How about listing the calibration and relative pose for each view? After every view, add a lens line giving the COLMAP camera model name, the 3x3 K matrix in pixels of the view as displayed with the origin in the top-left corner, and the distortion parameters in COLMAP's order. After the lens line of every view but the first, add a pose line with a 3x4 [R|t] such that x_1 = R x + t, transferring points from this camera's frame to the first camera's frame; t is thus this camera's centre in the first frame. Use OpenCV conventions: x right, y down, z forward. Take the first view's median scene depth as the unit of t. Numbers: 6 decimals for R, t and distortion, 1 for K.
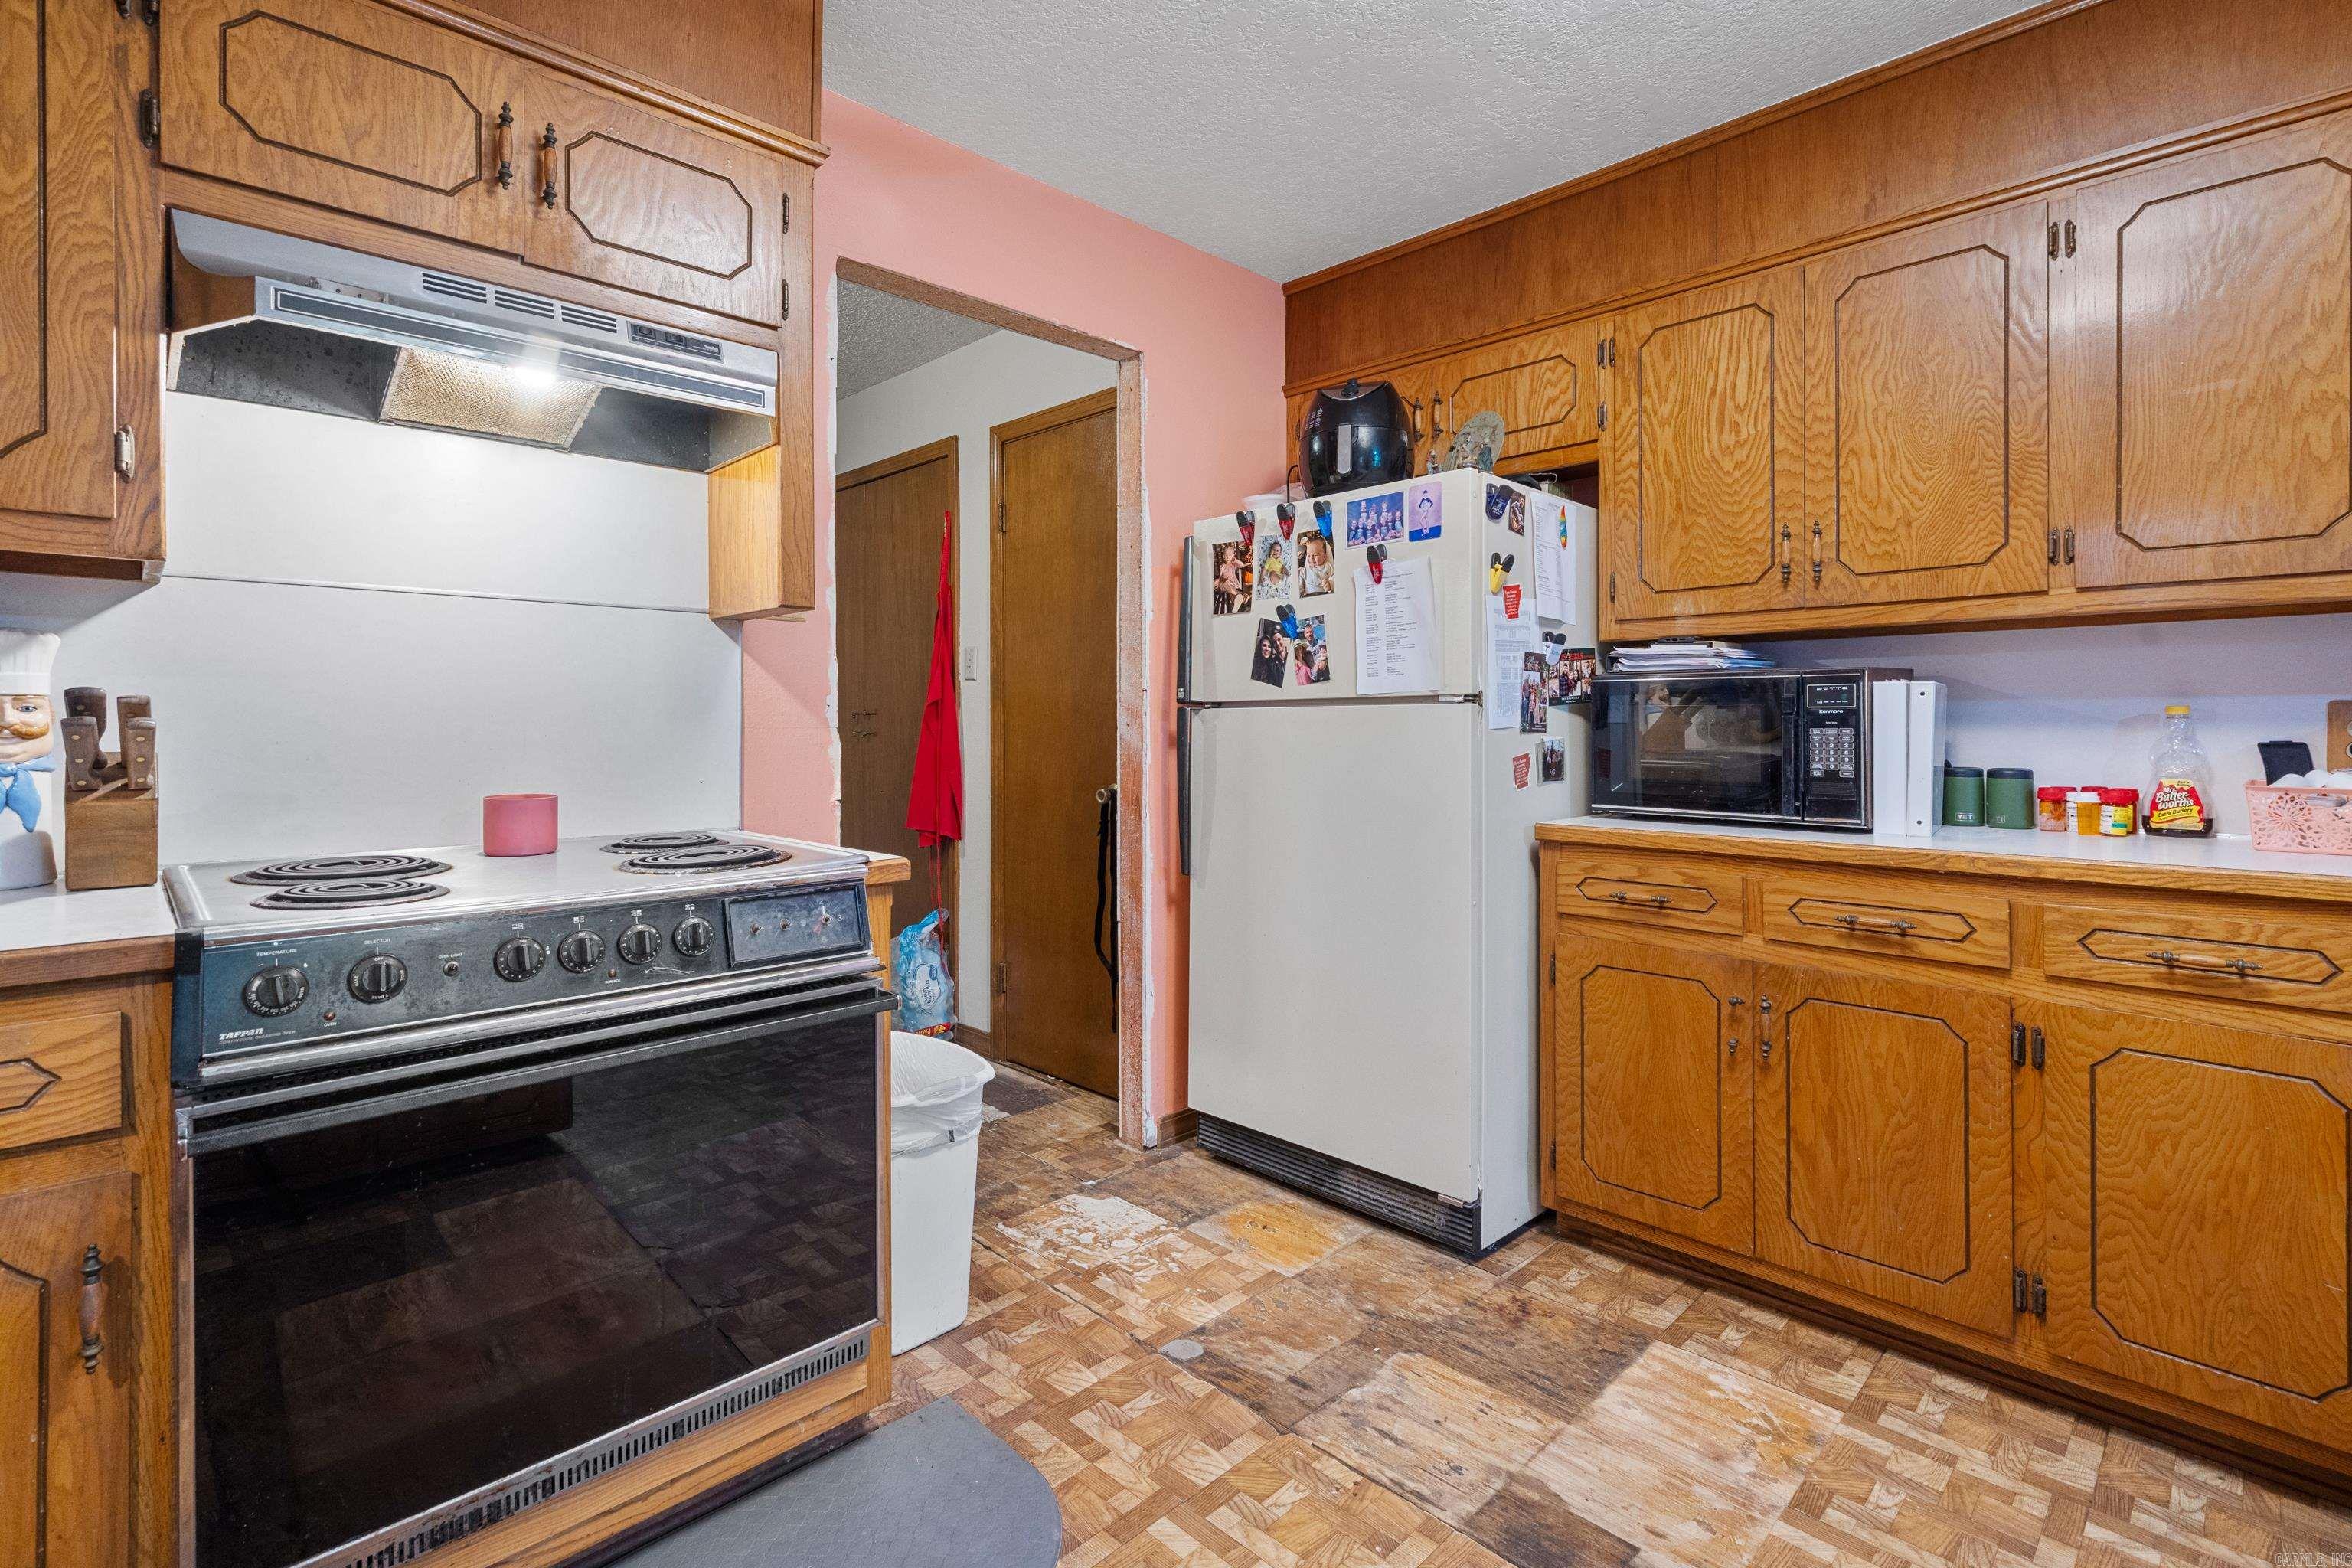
lens RADIAL K [[1088.5, 0, 1175.7], [0, 1088.5, 727.3], [0, 0, 1]] dist [-0.000784, 0.000105]
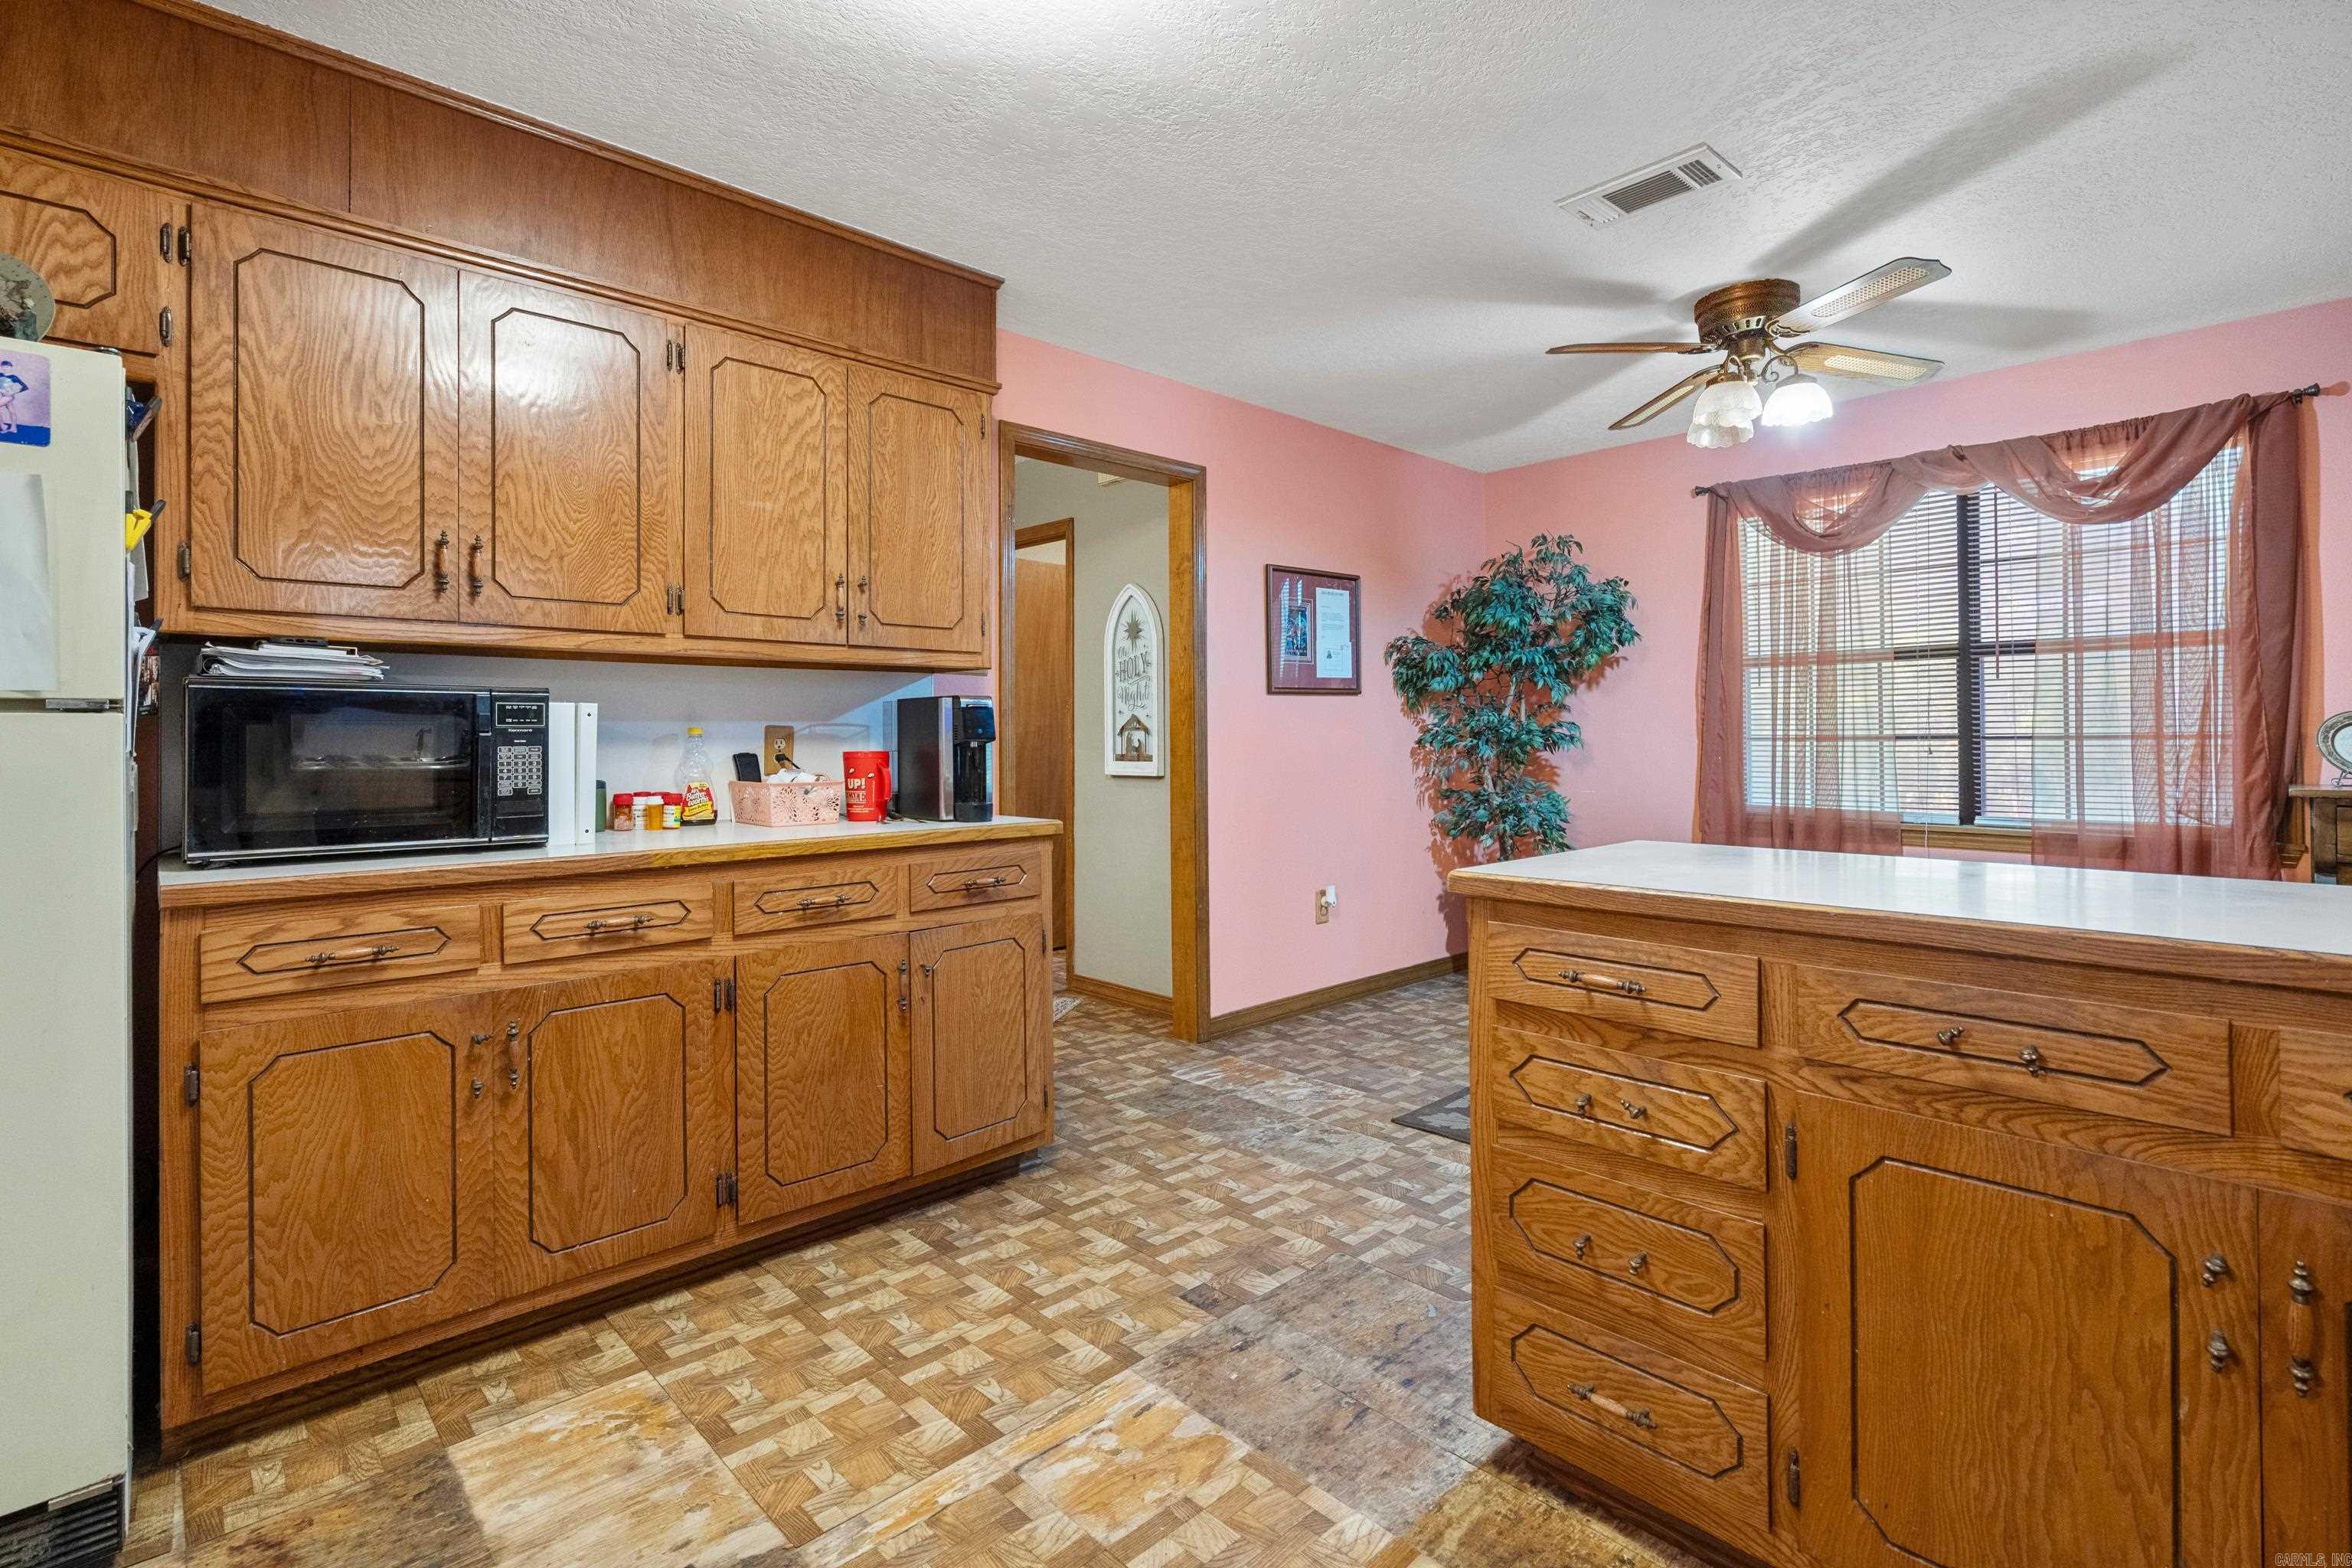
lens RADIAL K [[1091.9, 0, 1178.5], [0, 1091.9, 733.3], [0, 0, 1]] dist [0.000449, -0.000587]
pose [[0.014247, 0.005451, 0.999884, -0.415389], [0.008736, 0.999946, -0.005576, -0.000554], [-0.999860, 0.008814, 0.014199, 0.381914]]
